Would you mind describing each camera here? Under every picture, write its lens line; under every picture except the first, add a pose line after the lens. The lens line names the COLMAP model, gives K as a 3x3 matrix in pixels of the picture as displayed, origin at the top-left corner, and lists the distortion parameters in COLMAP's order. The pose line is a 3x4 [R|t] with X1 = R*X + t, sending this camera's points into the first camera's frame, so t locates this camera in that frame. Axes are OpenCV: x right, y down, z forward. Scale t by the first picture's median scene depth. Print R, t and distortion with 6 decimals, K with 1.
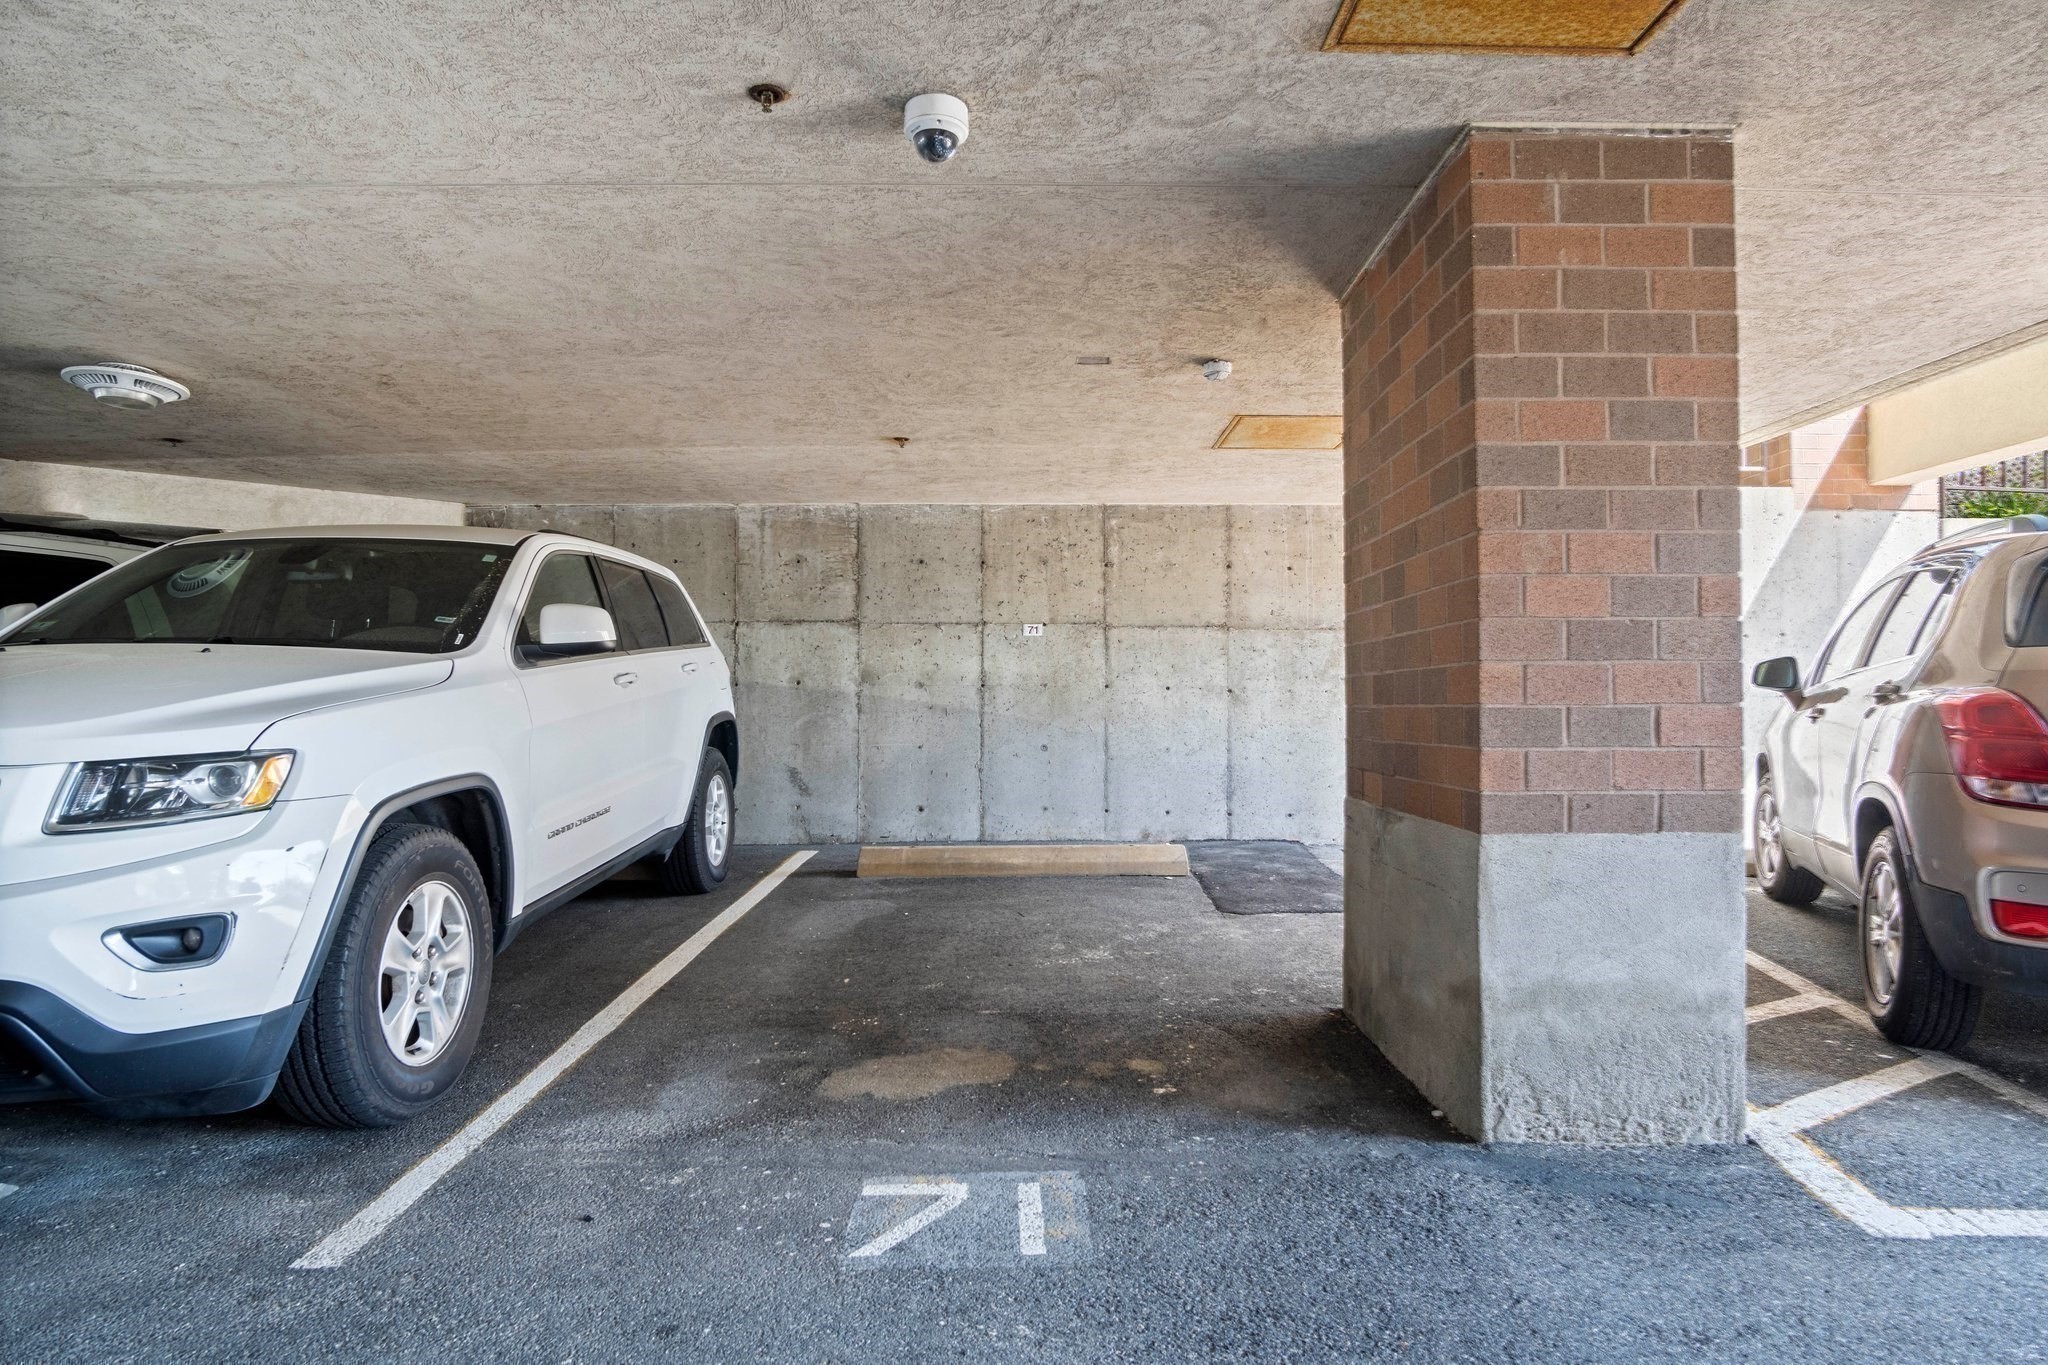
lens RADIAL K [[1125.8, 0, 1037.2], [0, 1125.8, 690.3], [0, 0, 1]] dist [-0.027977, 0.002536]
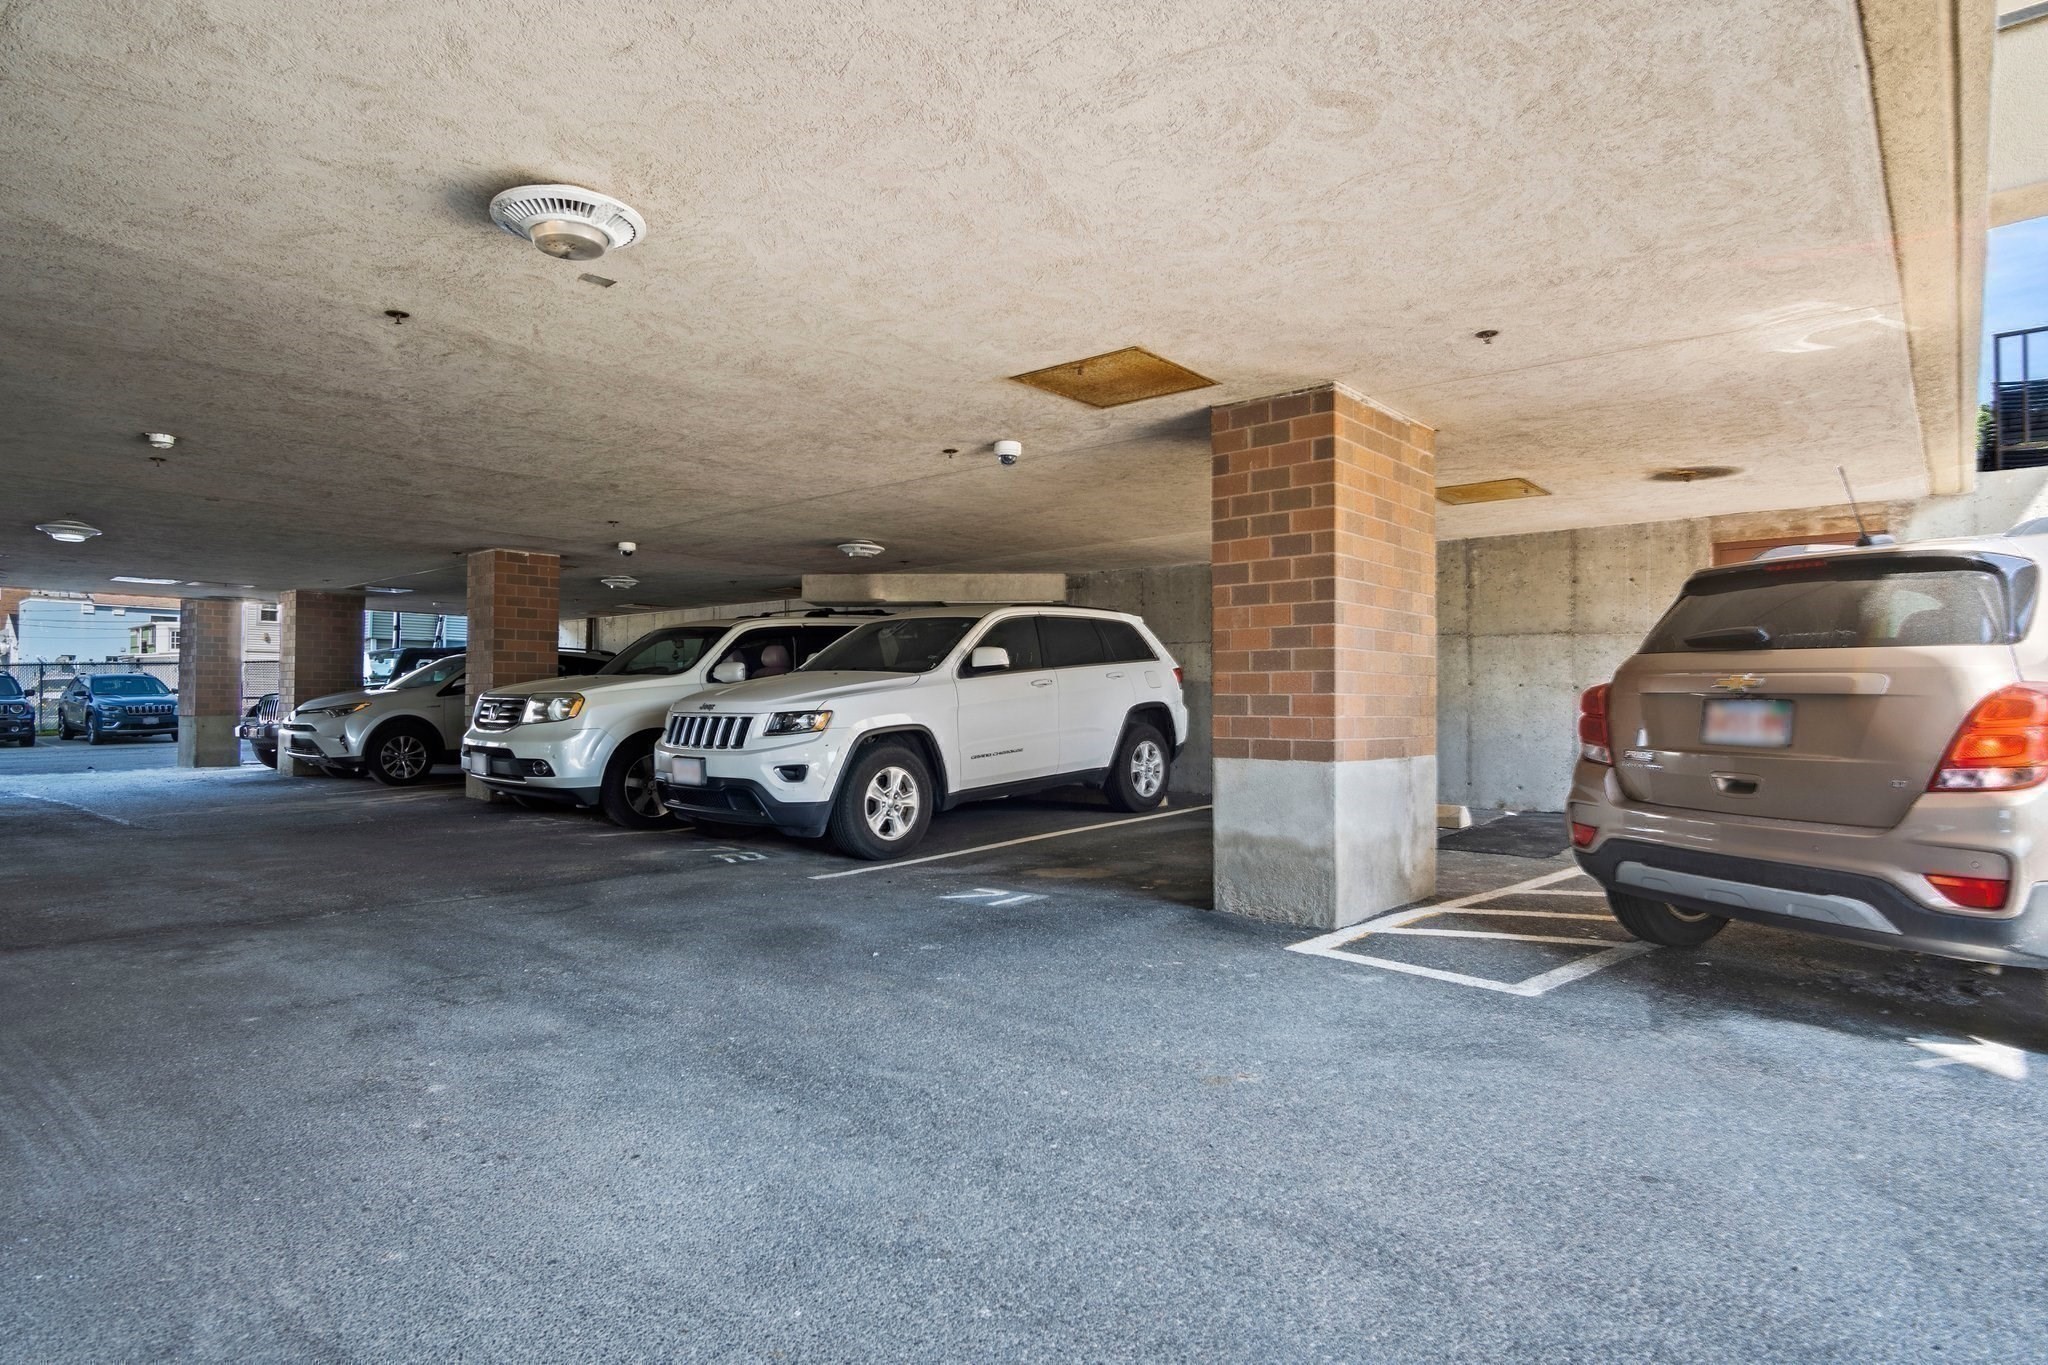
lens RADIAL K [[1125.8, 0, 1012.5], [0, 1125.8, 683.4], [0, 0, 1]] dist [-0.027977, 0.002536]
pose [[0.742693, -0.006630, -0.669600, 1.082894], [0.003246, 0.999975, -0.006301, 0.004022], [0.669625, 0.002506, 0.742695, -0.548287]]
